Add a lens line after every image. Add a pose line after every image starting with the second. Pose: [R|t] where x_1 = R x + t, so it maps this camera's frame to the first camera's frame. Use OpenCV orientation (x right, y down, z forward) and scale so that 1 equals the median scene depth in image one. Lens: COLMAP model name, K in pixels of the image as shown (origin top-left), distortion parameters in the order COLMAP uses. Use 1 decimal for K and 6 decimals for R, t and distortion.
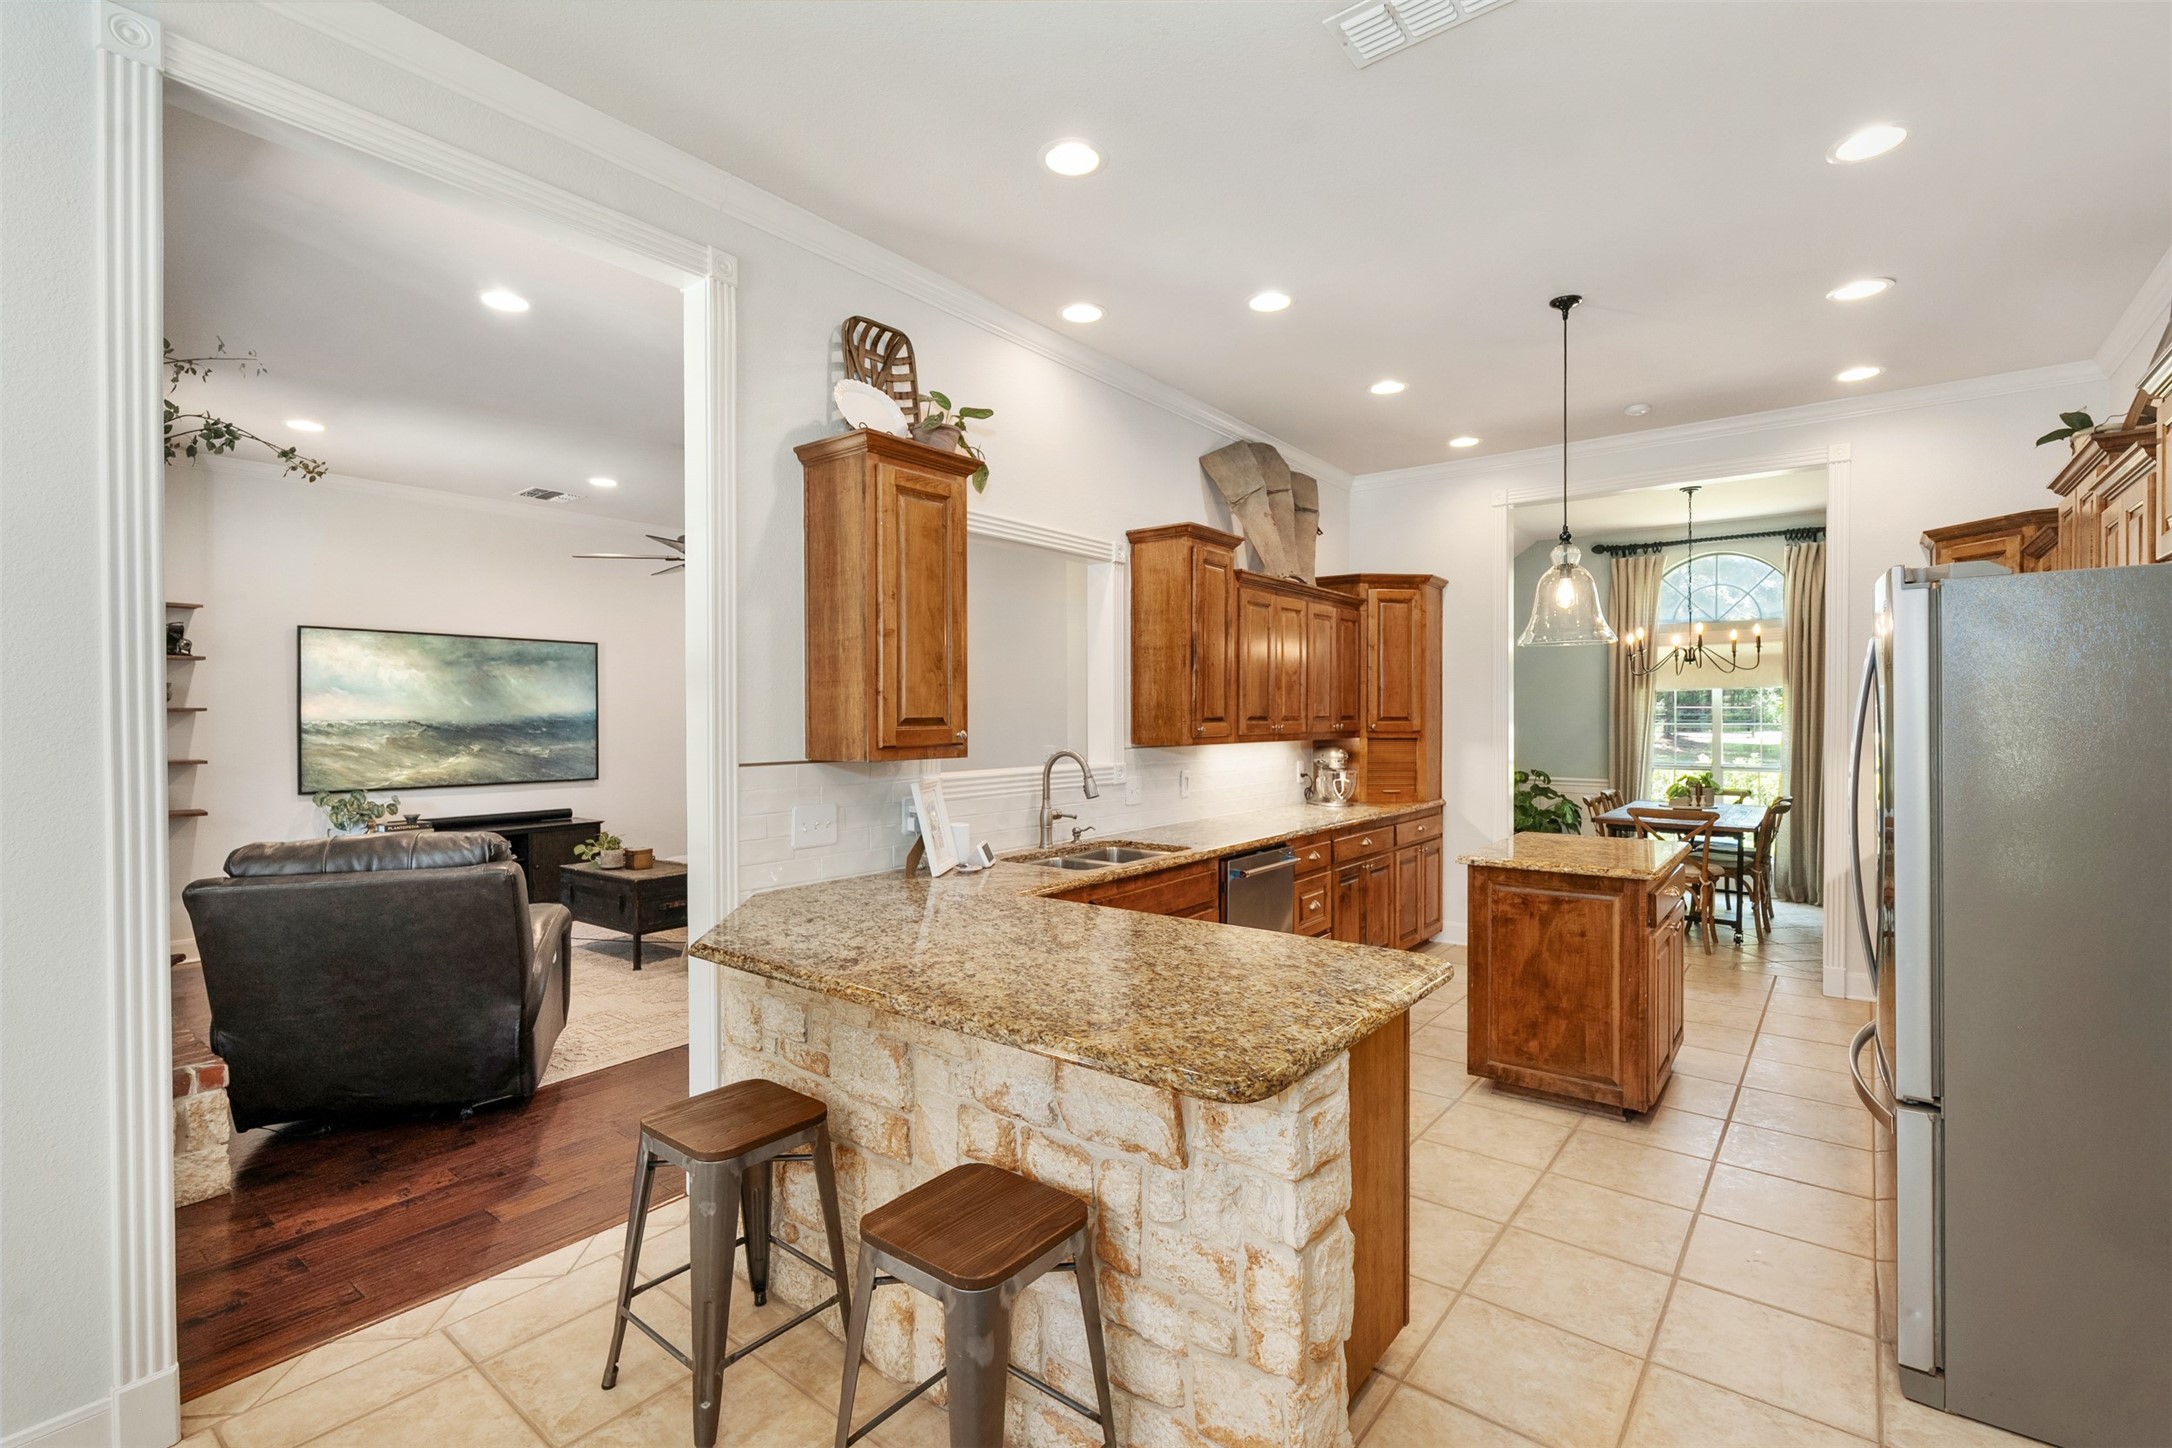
lens RADIAL K [[948.6, 0, 1089.0], [0, 948.6, 724.2], [0, 0, 1]] dist [-0.005736, 0.001224]
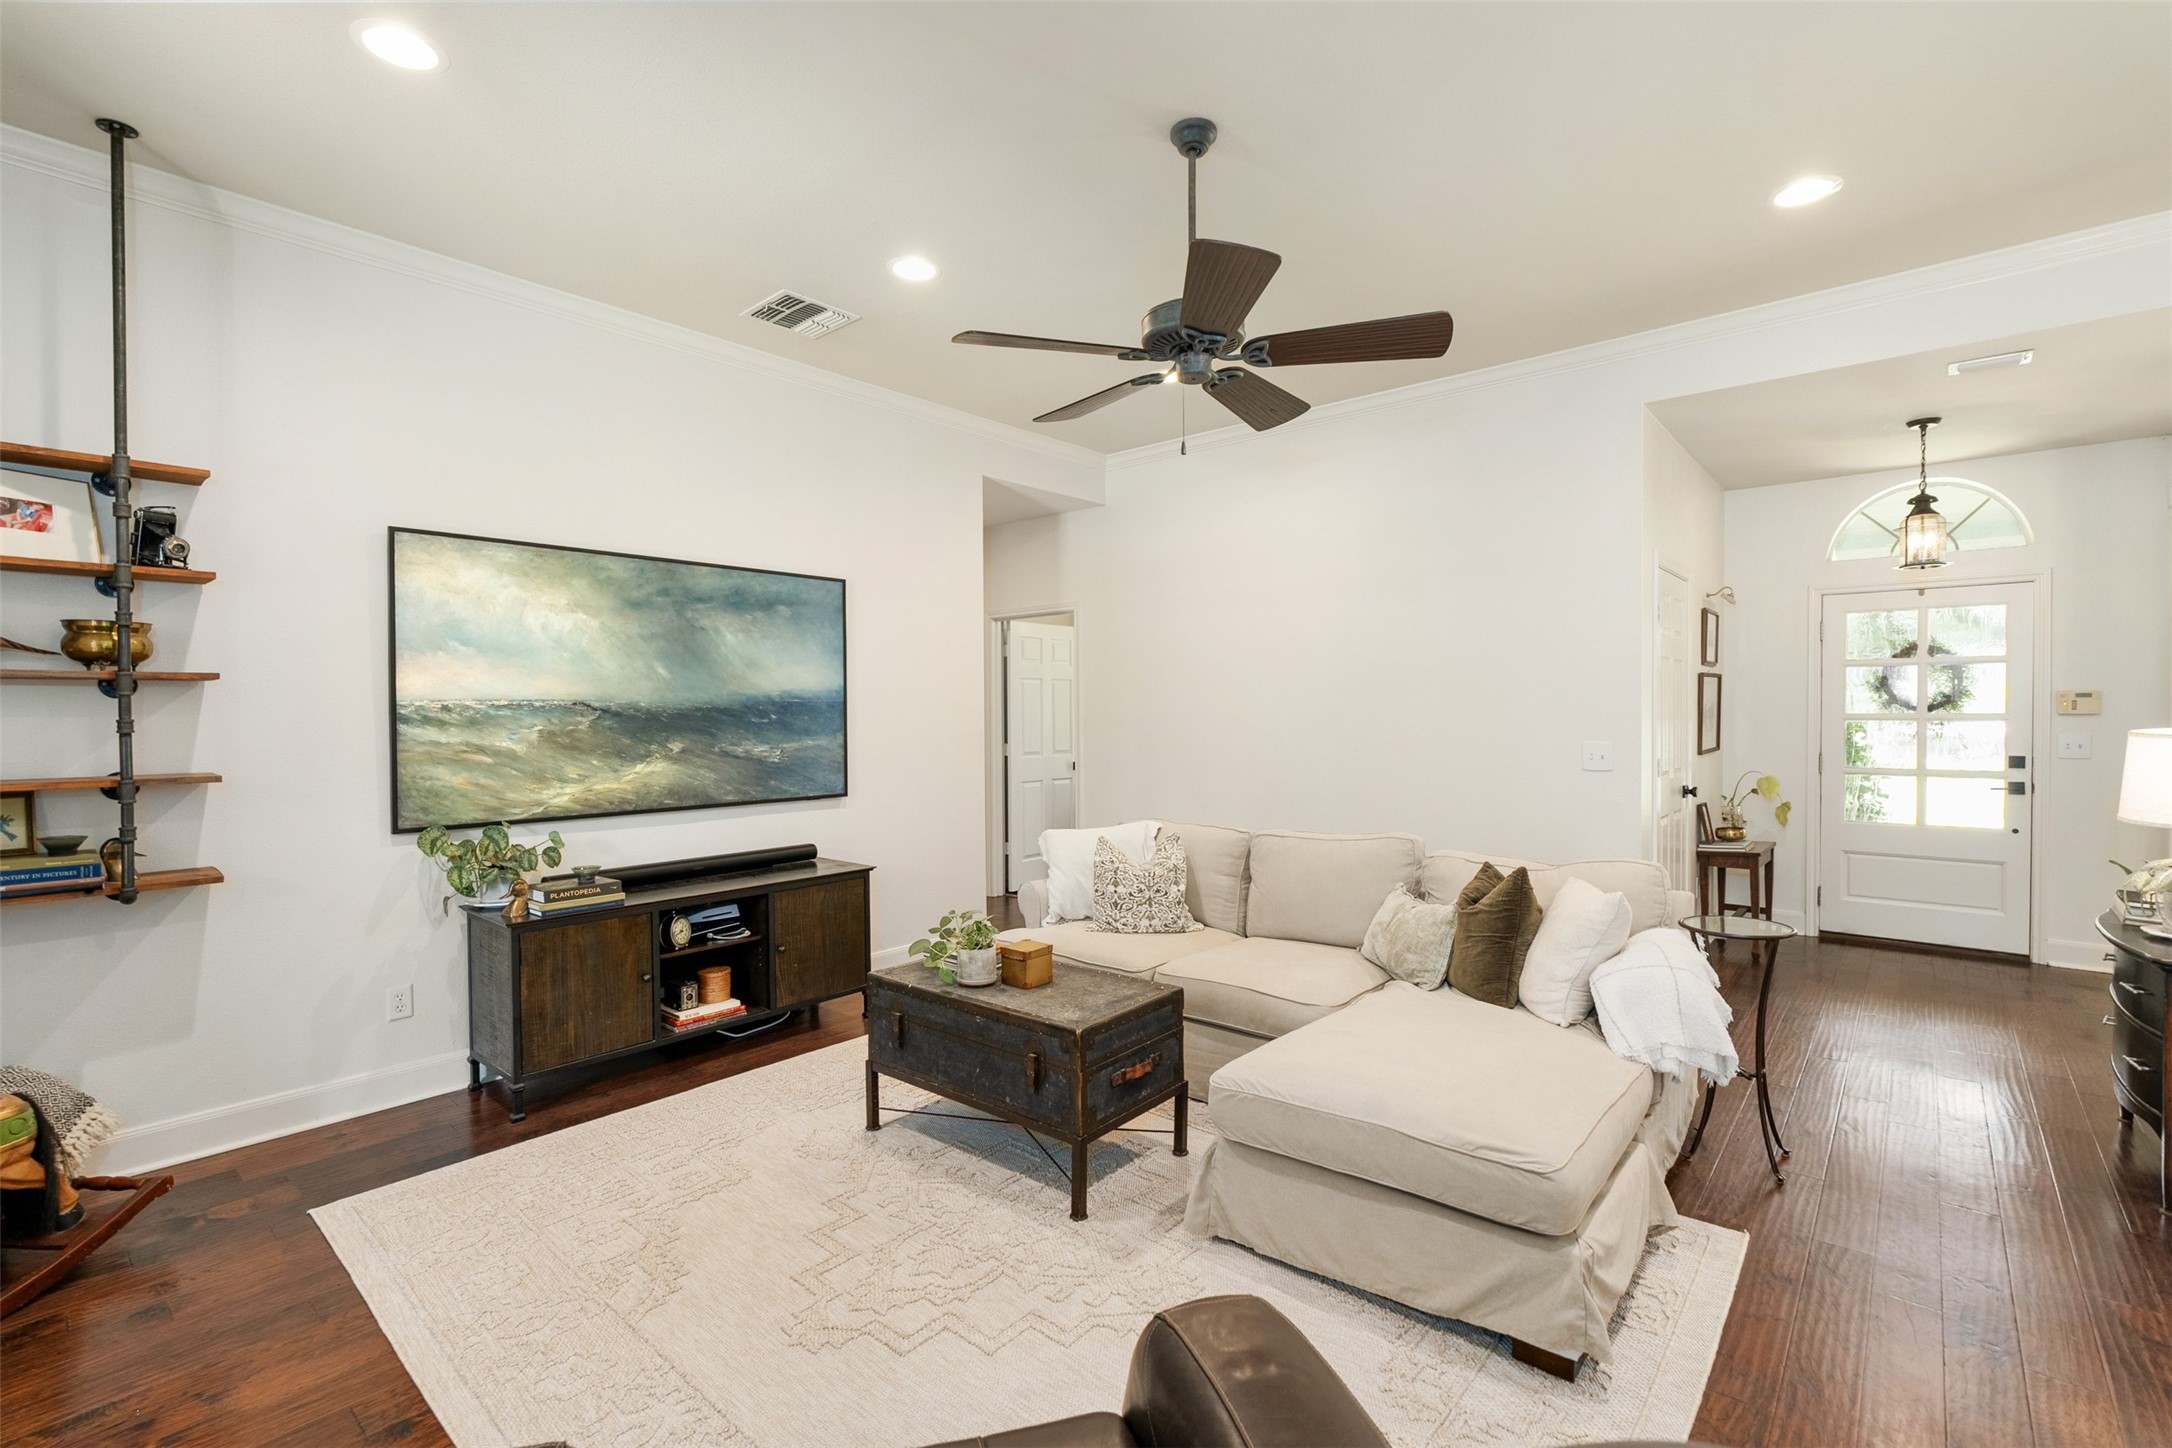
lens RADIAL K [[948.6, 0, 1099.8], [0, 948.6, 724.5], [0, 0, 1]] dist [-0.005736, 0.001224]
pose [[0.998332, -0.002320, -0.057695, -0.359626], [0.002810, 0.999961, 0.008425, 0.006564], [0.057673, -0.008573, 0.998299, 0.433848]]
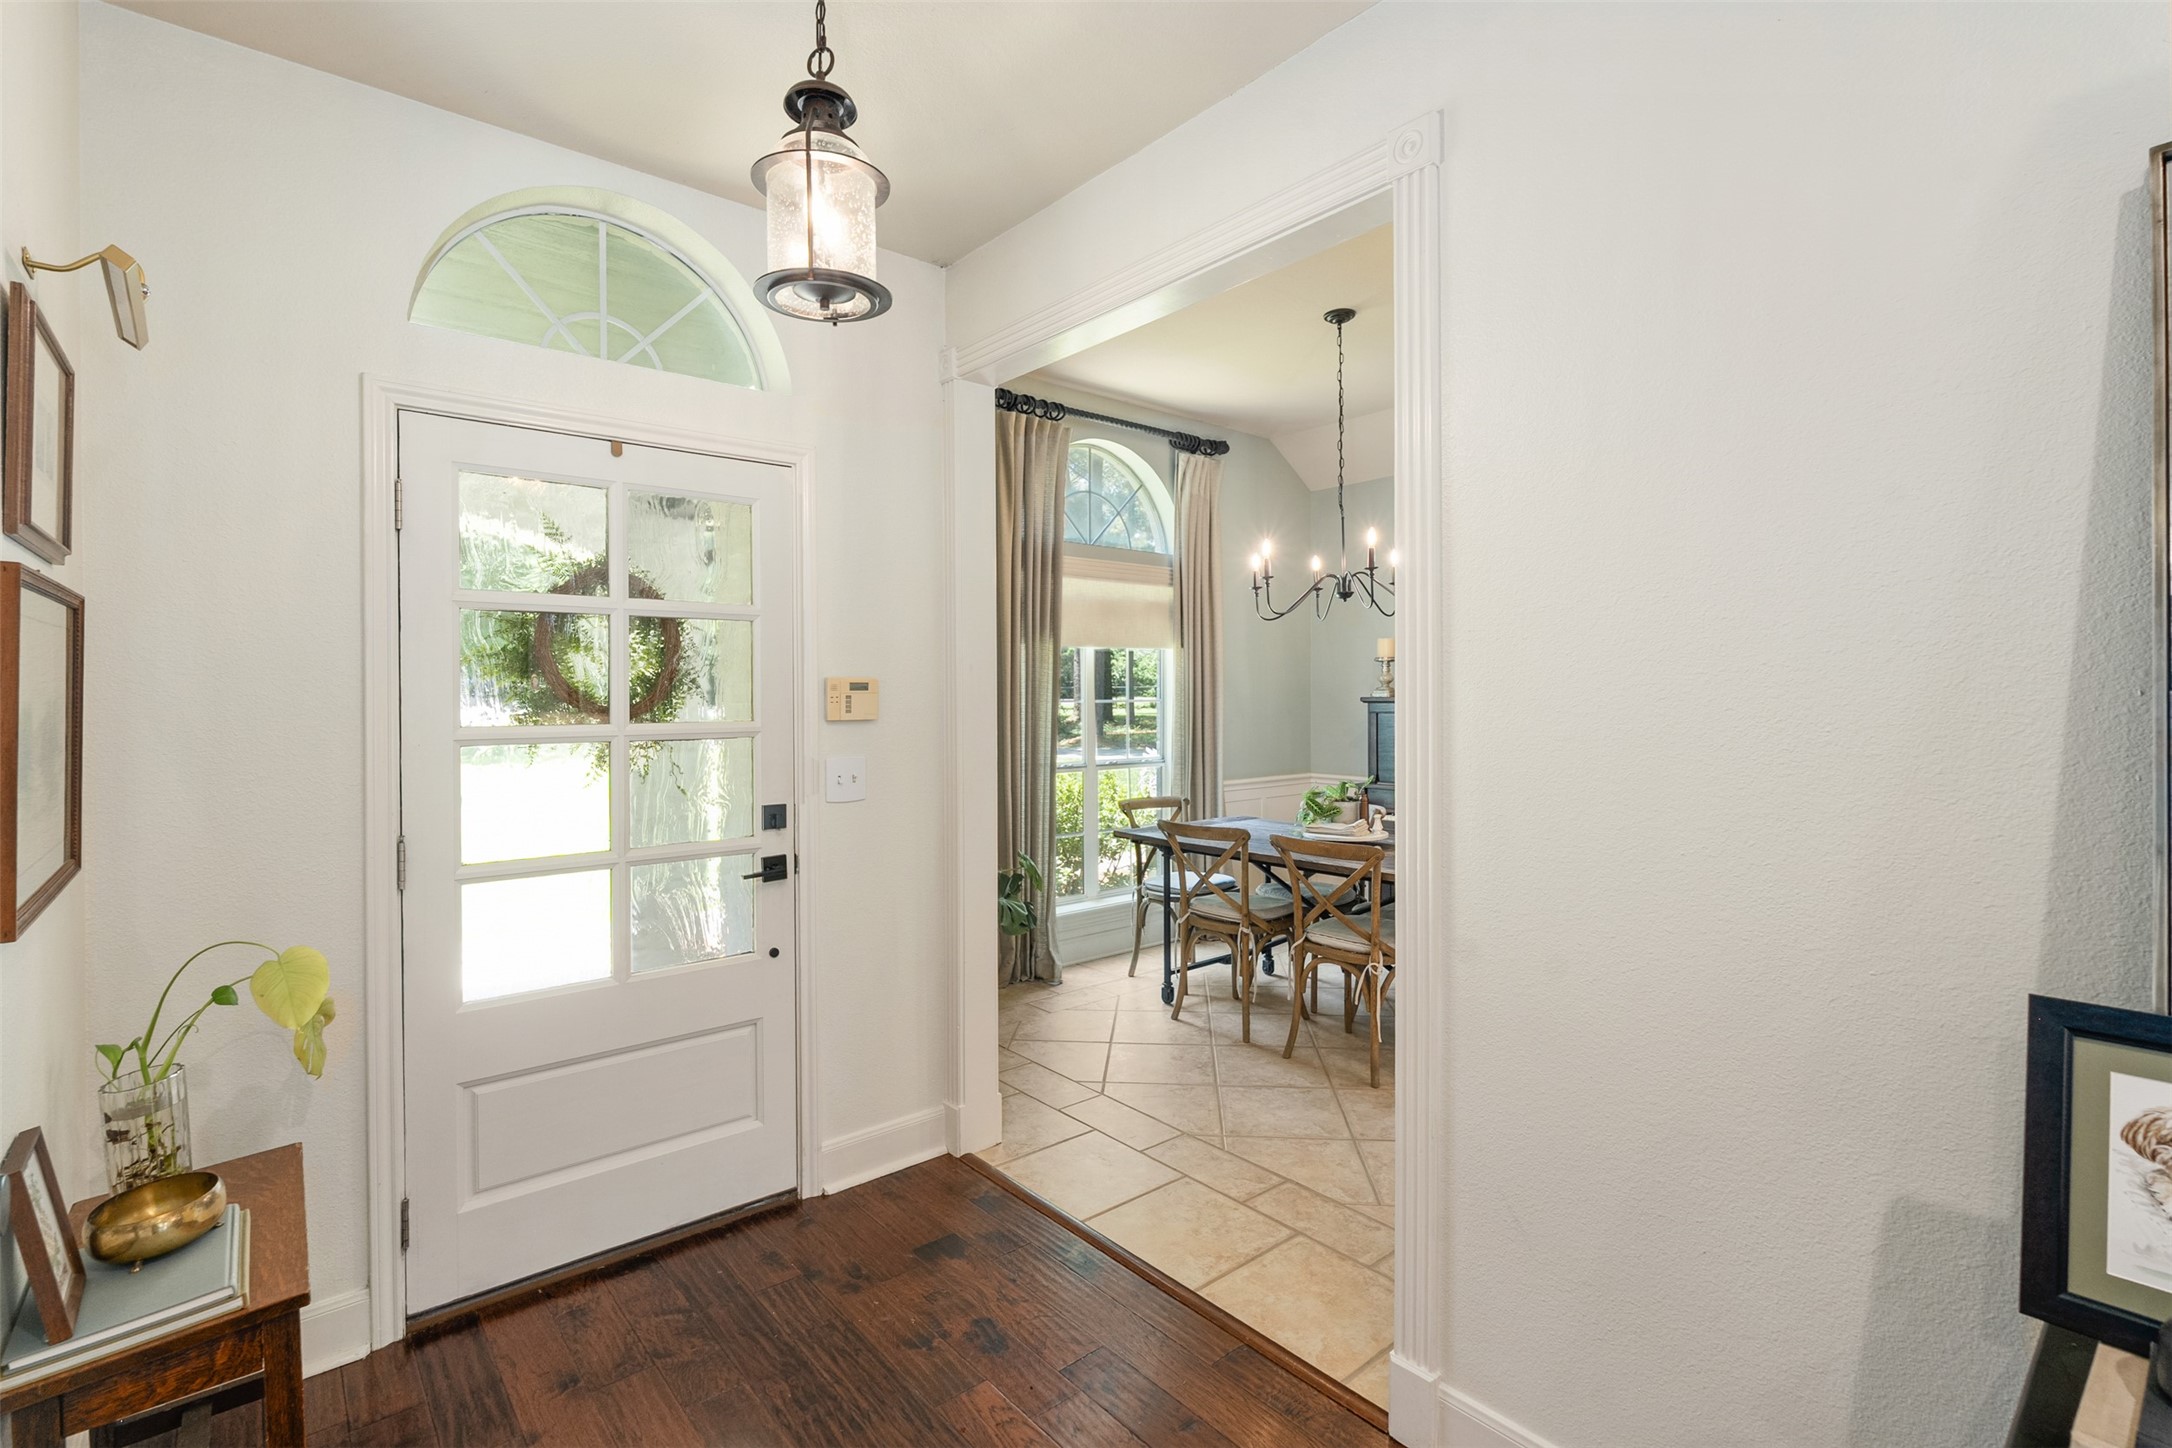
lens RADIAL K [[996.7, 0, 1088.2], [0, 996.7, 702.2], [0, 0, 1]] dist [-0.001875, 0.000207]
pose [[0.201006, -0.007859, 0.979559, -0.028664], [0.014144, 0.999887, 0.005120, -0.002299], [-0.979488, 0.012826, 0.201094, 1.047644]]
